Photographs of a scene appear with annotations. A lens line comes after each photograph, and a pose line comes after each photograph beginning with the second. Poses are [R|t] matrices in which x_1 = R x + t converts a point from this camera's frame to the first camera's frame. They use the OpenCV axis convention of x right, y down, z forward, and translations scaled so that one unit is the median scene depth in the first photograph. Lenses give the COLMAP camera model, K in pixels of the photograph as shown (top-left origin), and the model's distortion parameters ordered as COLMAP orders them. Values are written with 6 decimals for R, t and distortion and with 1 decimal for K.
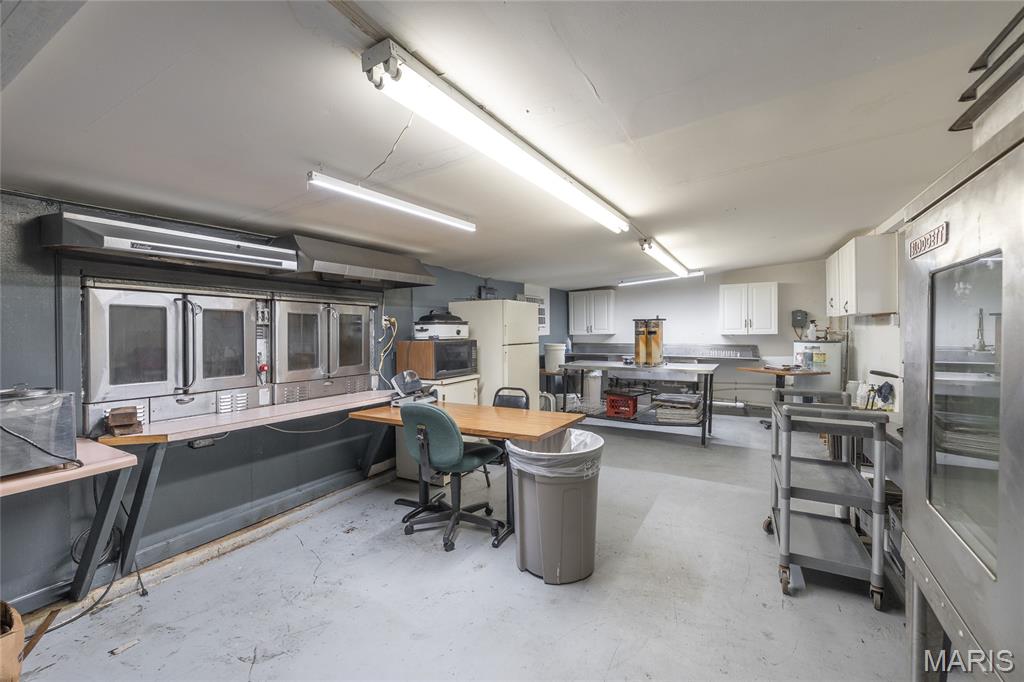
lens RADIAL K [[432.9, 0, 508.3], [0, 432.9, 338.6], [0, 0, 1]] dist [-0.005013, 0.000039]
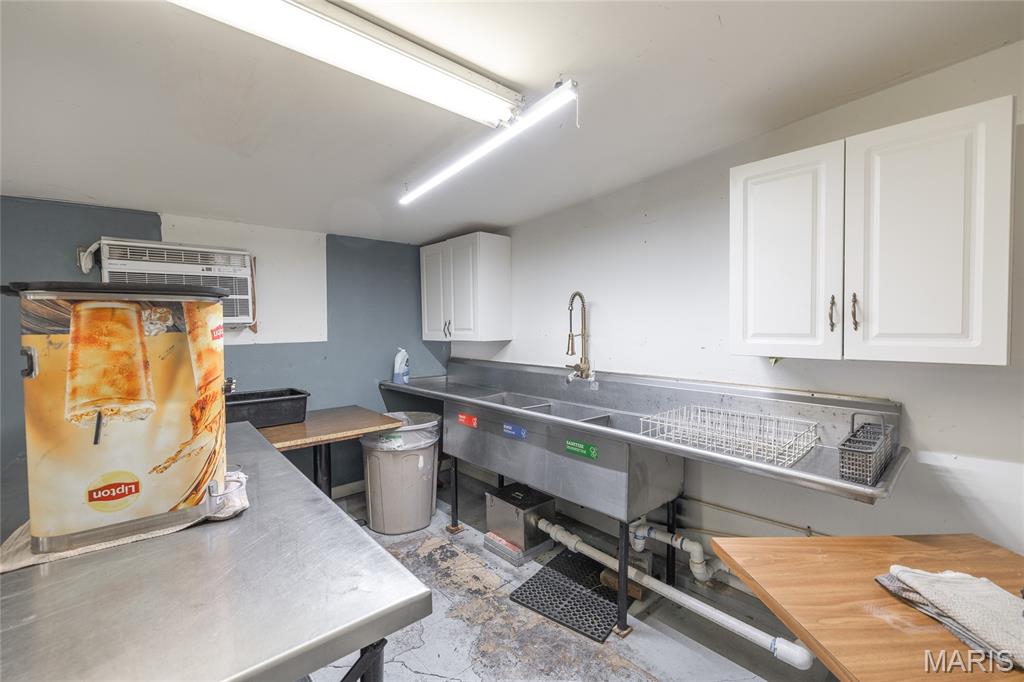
lens RADIAL K [[432.9, 0, 514.8], [0, 432.9, 335.5], [0, 0, 1]] dist [-0.005013, 0.000039]
pose [[0.938113, 0.013211, -0.346078, 0.455318], [-0.011419, 0.999909, 0.007217, -0.021877], [0.346142, -0.002819, 0.938178, 0.699973]]
